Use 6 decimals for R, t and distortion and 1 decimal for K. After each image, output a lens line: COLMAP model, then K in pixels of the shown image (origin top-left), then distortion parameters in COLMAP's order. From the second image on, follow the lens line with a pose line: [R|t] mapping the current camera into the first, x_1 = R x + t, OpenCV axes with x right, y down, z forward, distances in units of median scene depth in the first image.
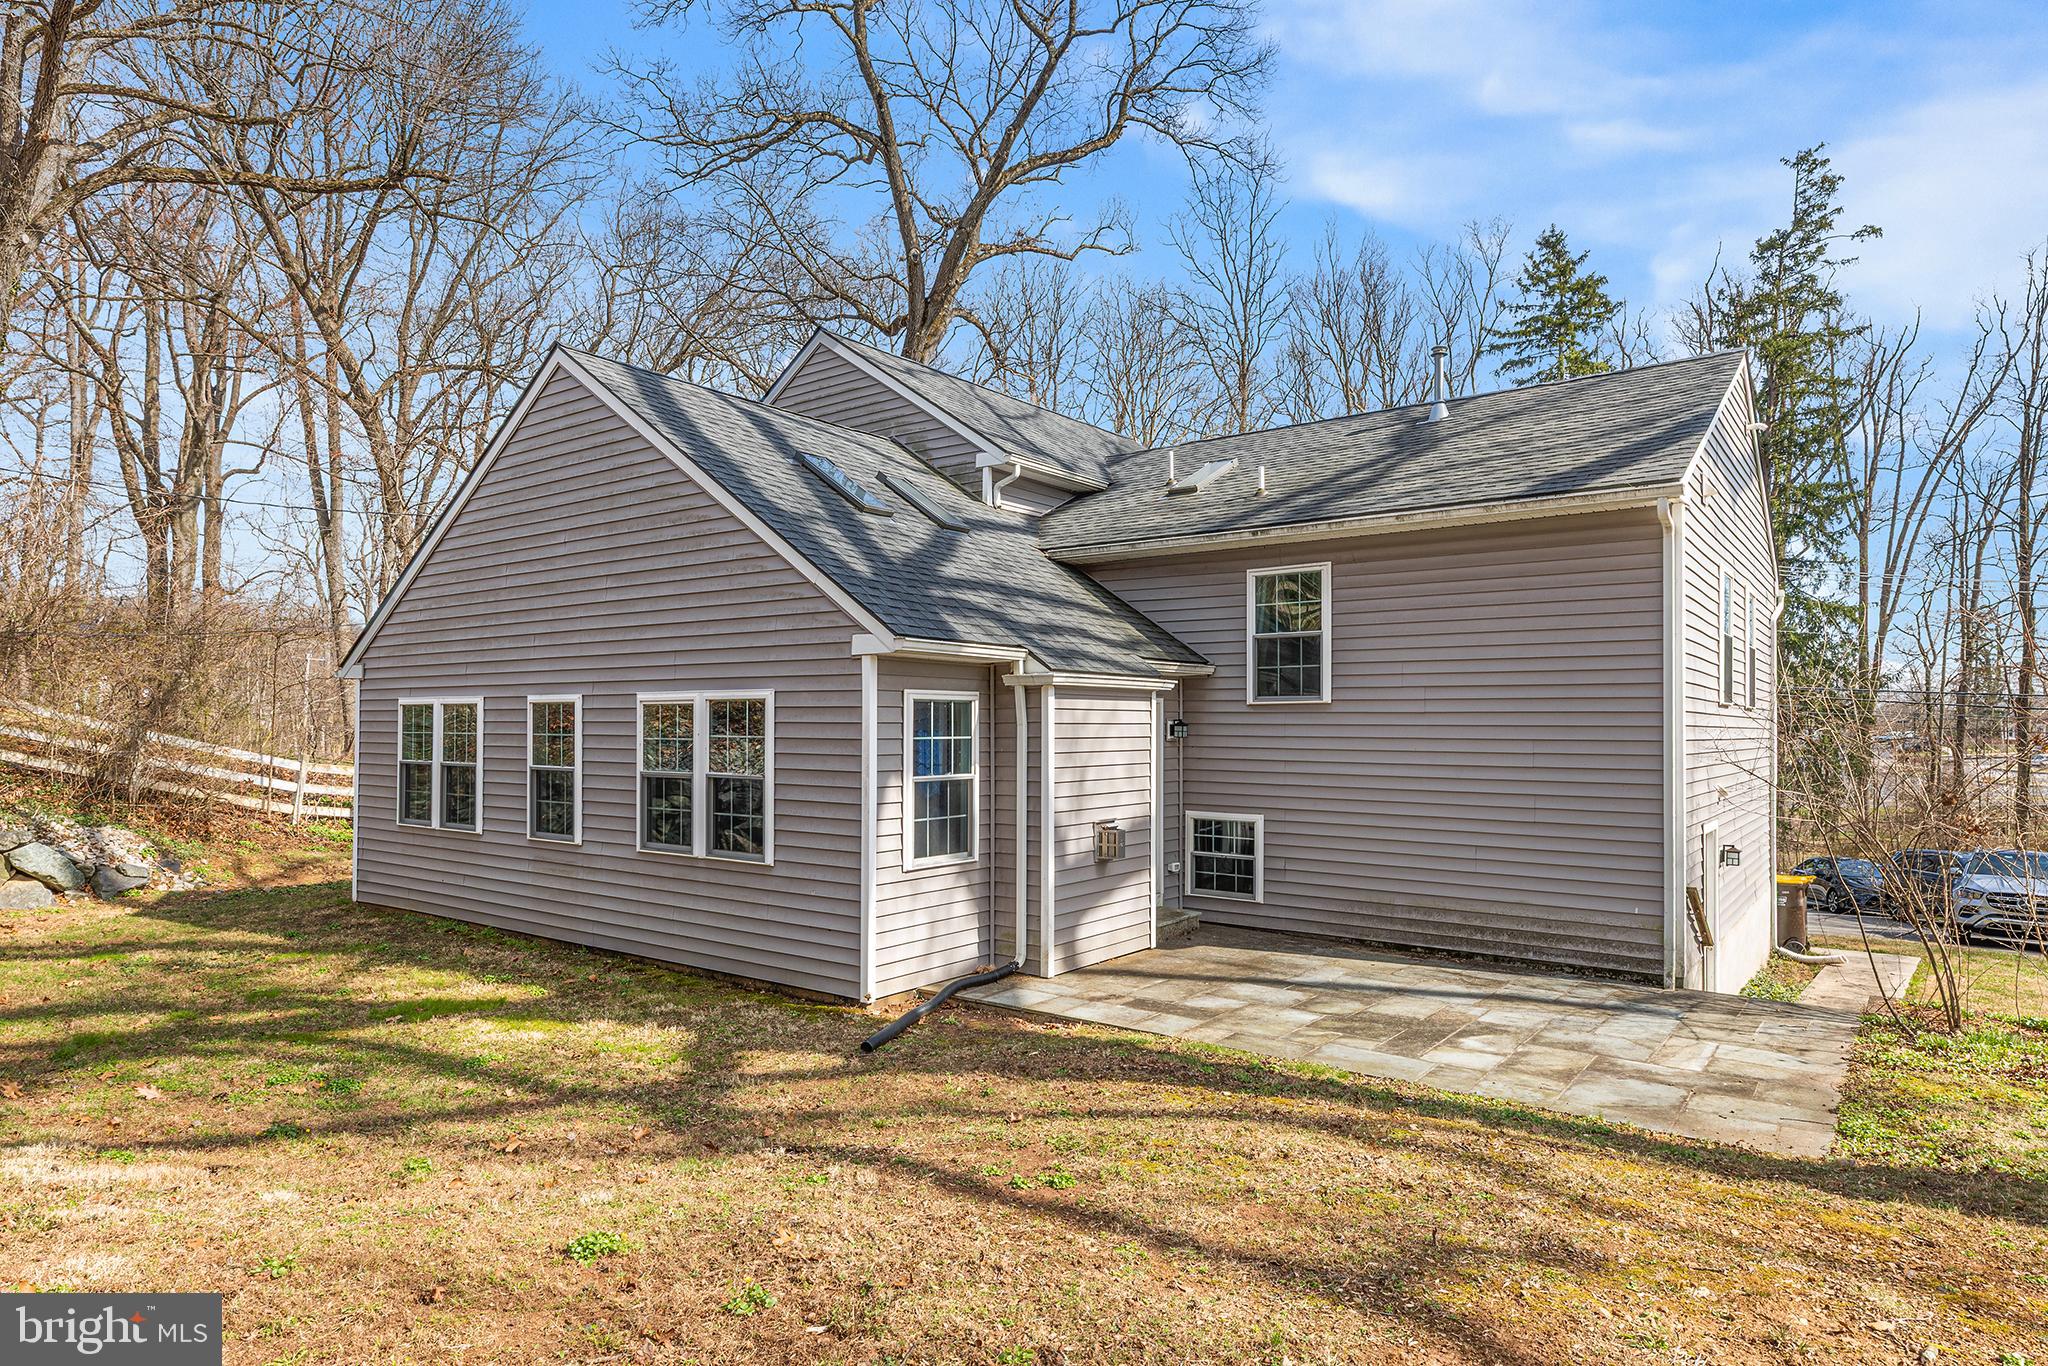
lens RADIAL K [[1166.9, 0, 1021.0], [0, 1166.9, 684.5], [0, 0, 1]] dist [0.011789, -0.003668]
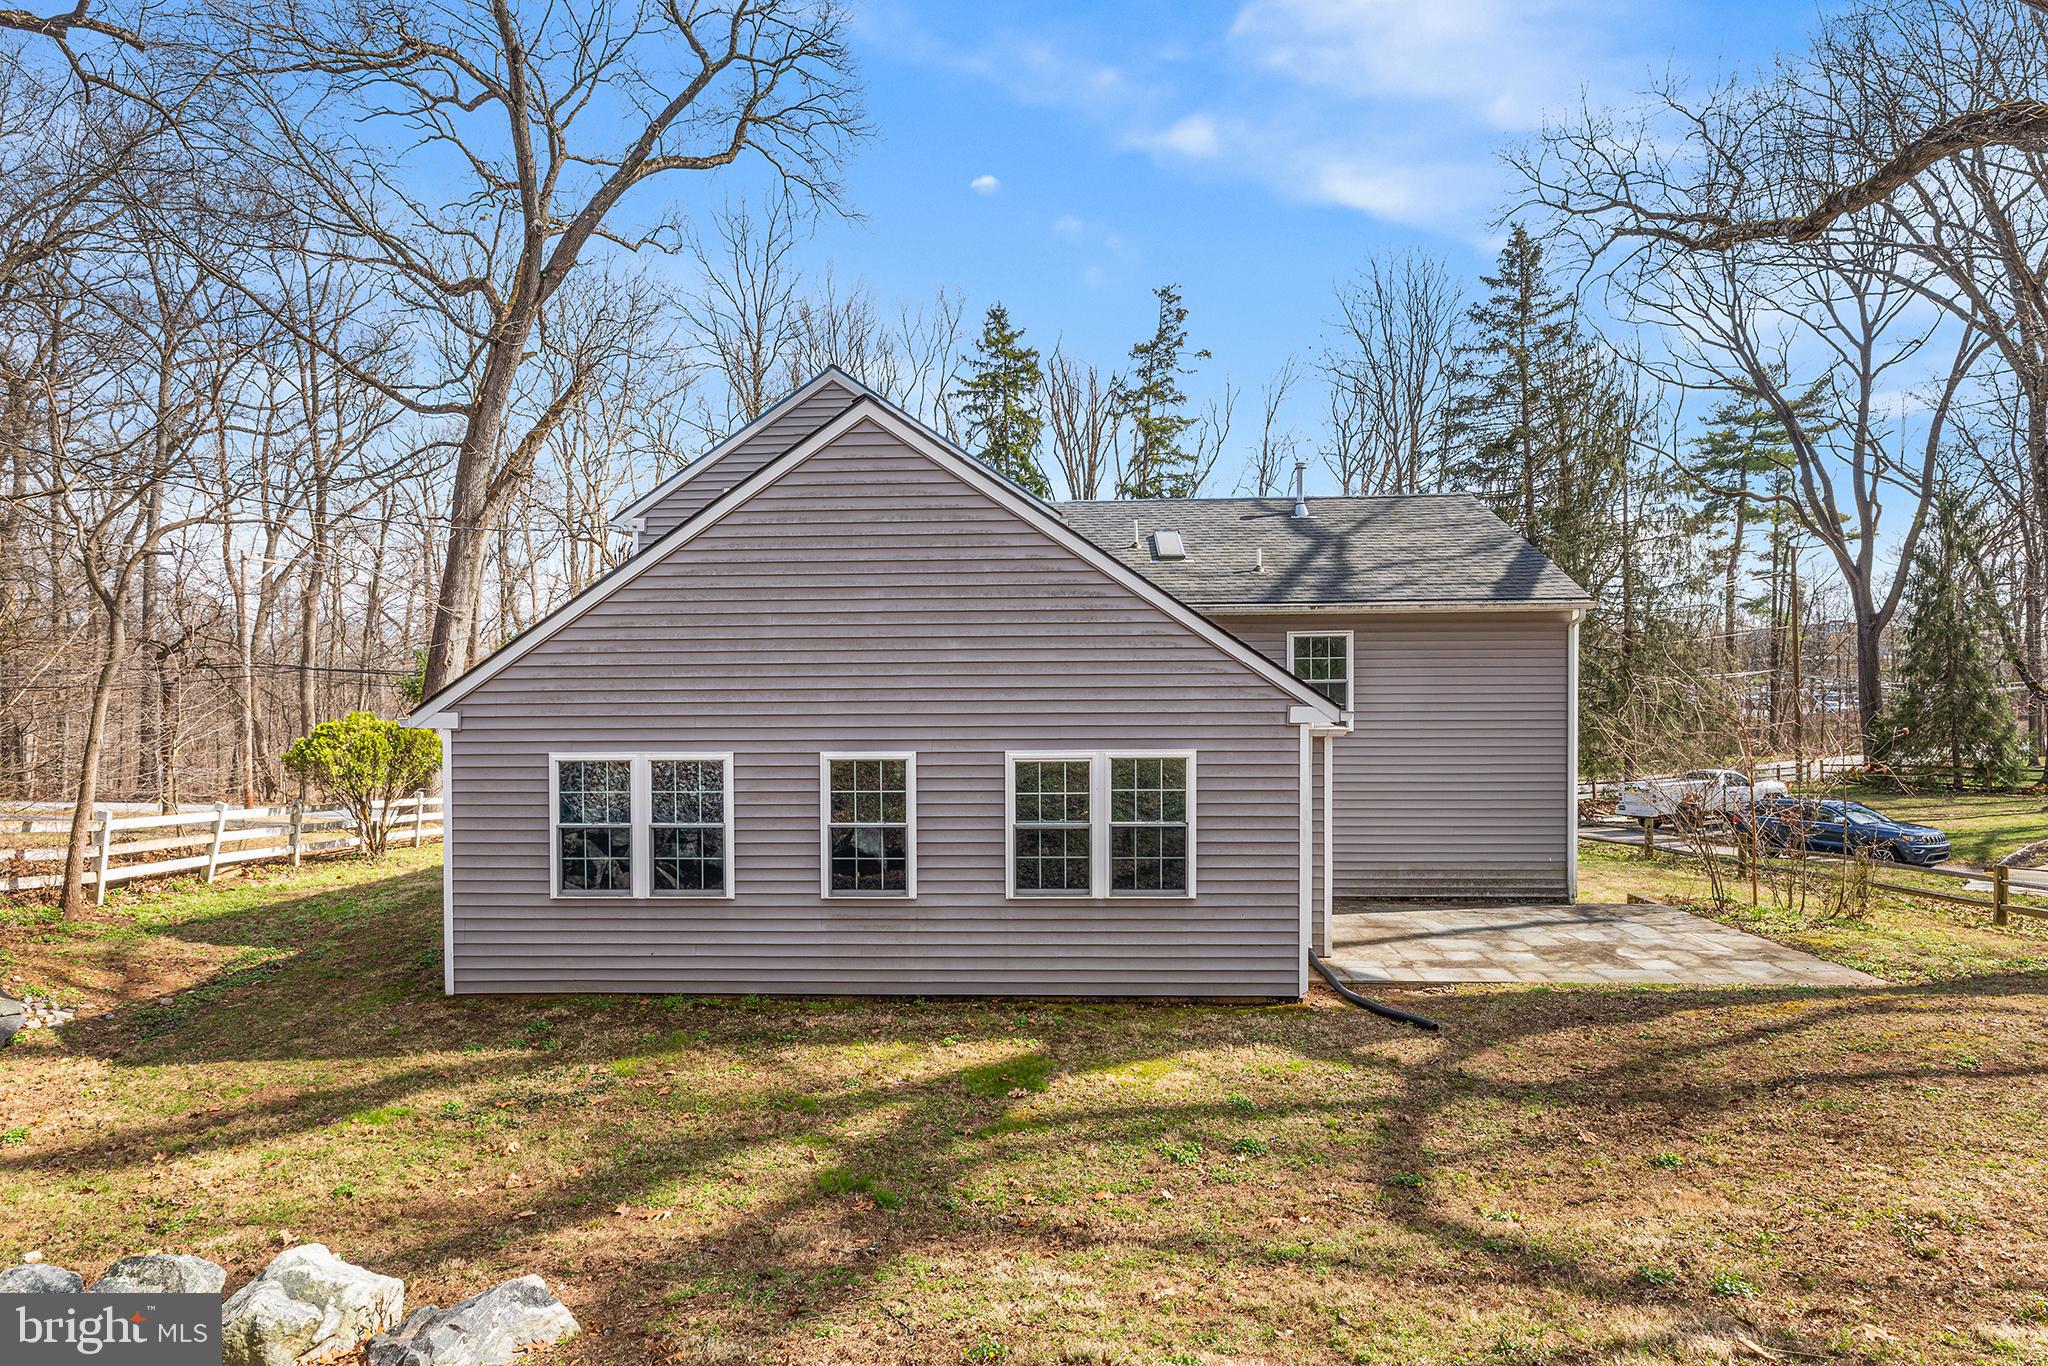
lens RADIAL K [[1064.2, 0, 1022.3], [0, 1064.2, 684.6], [0, 0, 1]] dist [-0.004375, 0.000008]
pose [[0.826228, -0.009422, 0.563257, -0.882566], [-0.008132, 0.999556, 0.028649, -0.083338], [-0.563277, -0.028251, 0.825785, 0.196885]]
